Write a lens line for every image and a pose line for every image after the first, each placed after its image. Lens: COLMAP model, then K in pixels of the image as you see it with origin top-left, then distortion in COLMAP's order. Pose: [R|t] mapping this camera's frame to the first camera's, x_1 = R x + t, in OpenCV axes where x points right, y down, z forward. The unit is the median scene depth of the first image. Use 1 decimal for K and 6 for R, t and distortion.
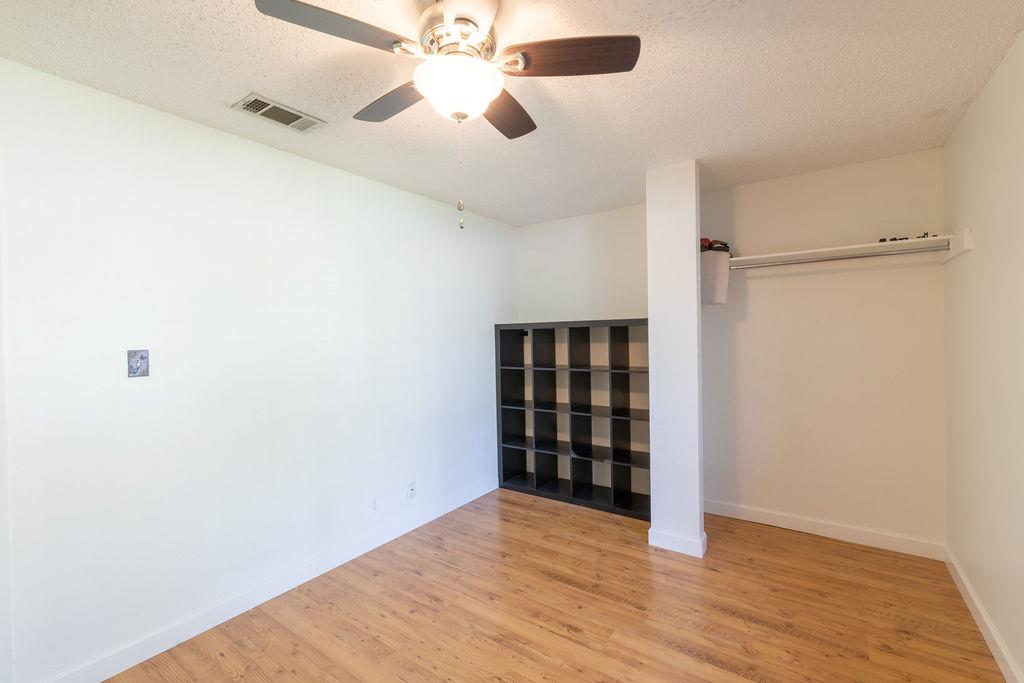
lens RADIAL K [[440.0, 0, 508.9], [0, 440.0, 340.5], [0, 0, 1]] dist [0.003279, -0.001551]
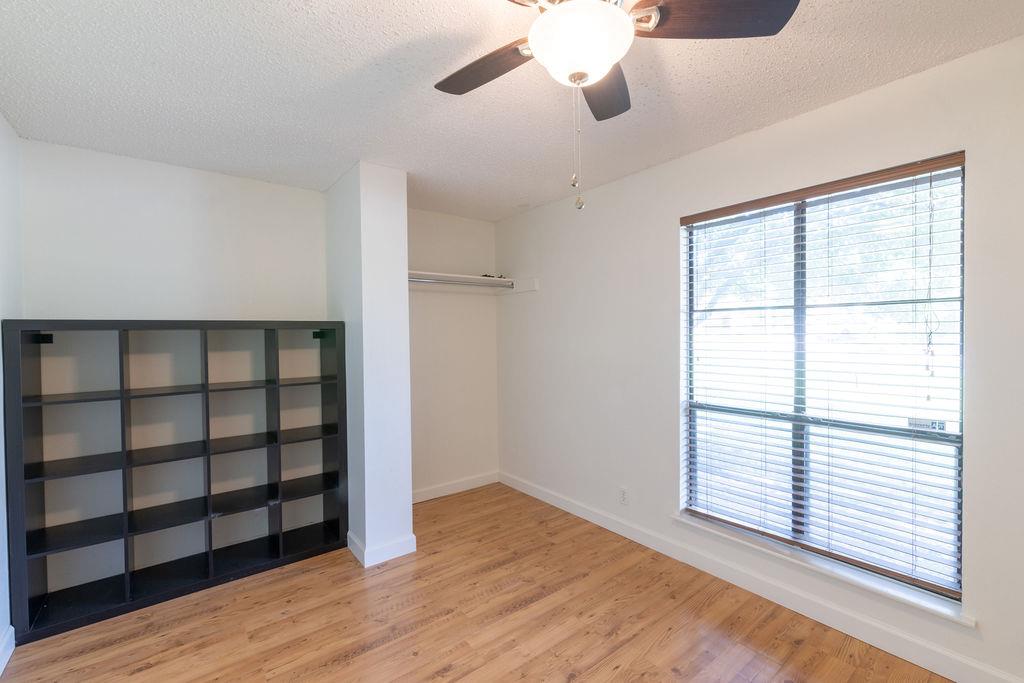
lens RADIAL K [[440.0, 0, 509.5], [0, 440.0, 339.0], [0, 0, 1]] dist [0.003279, -0.001551]
pose [[0.291961, 0.008666, 0.956391, -0.505316], [0.024702, 0.999557, -0.016598, 0.011369], [-0.956111, 0.028470, 0.291617, 0.463998]]
